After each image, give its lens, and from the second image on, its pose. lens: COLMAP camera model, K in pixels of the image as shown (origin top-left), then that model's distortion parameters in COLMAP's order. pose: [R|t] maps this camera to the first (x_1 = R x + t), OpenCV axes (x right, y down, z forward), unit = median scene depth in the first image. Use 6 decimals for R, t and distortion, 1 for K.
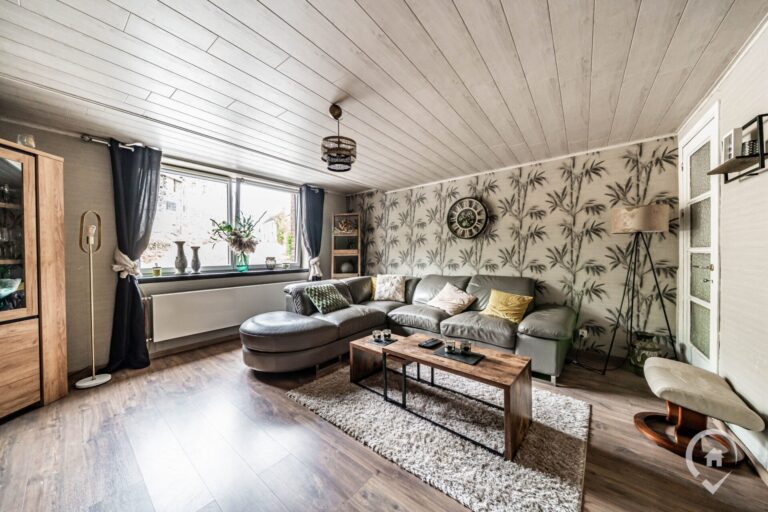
lens RADIAL K [[265.0, 0, 382.2], [0, 265.0, 255.7], [0, 0, 1]] dist [-0.003243, -0.000152]
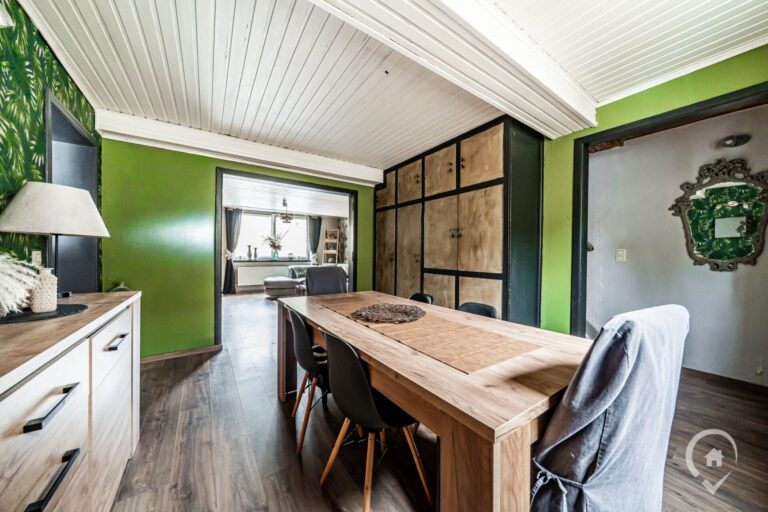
lens RADIAL K [[265.0, 0, 382.2], [0, 265.0, 255.7], [0, 0, 1]] dist [-0.003243, -0.000152]
pose [[0.952570, 0.023858, -0.303382, 1.077145], [-0.022399, 0.999715, 0.008289, -0.010223], [0.303493, -0.001100, 0.952833, -0.883657]]
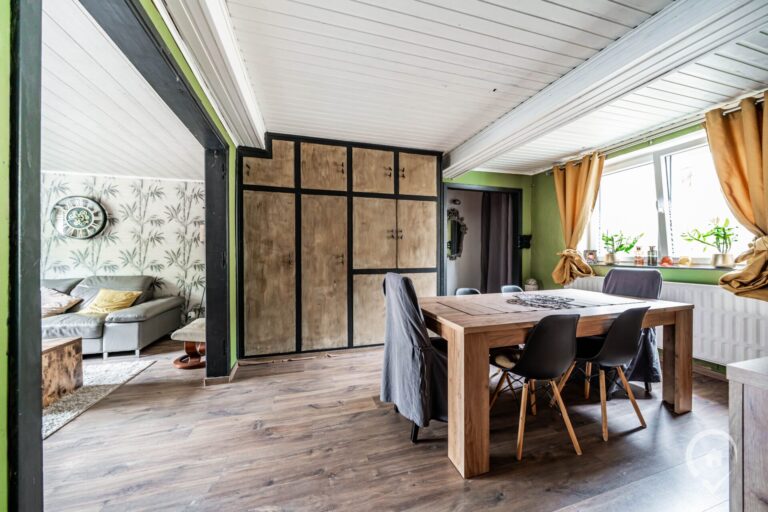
lens RADIAL K [[265.0, 0, 382.2], [0, 265.0, 255.7], [0, 0, 1]] dist [-0.003243, -0.000152]
pose [[0.578983, 0.007290, 0.815307, 0.185683], [-0.001821, 0.999969, -0.007648, 0.001704], [-0.815338, 0.002944, 0.578978, -0.466826]]
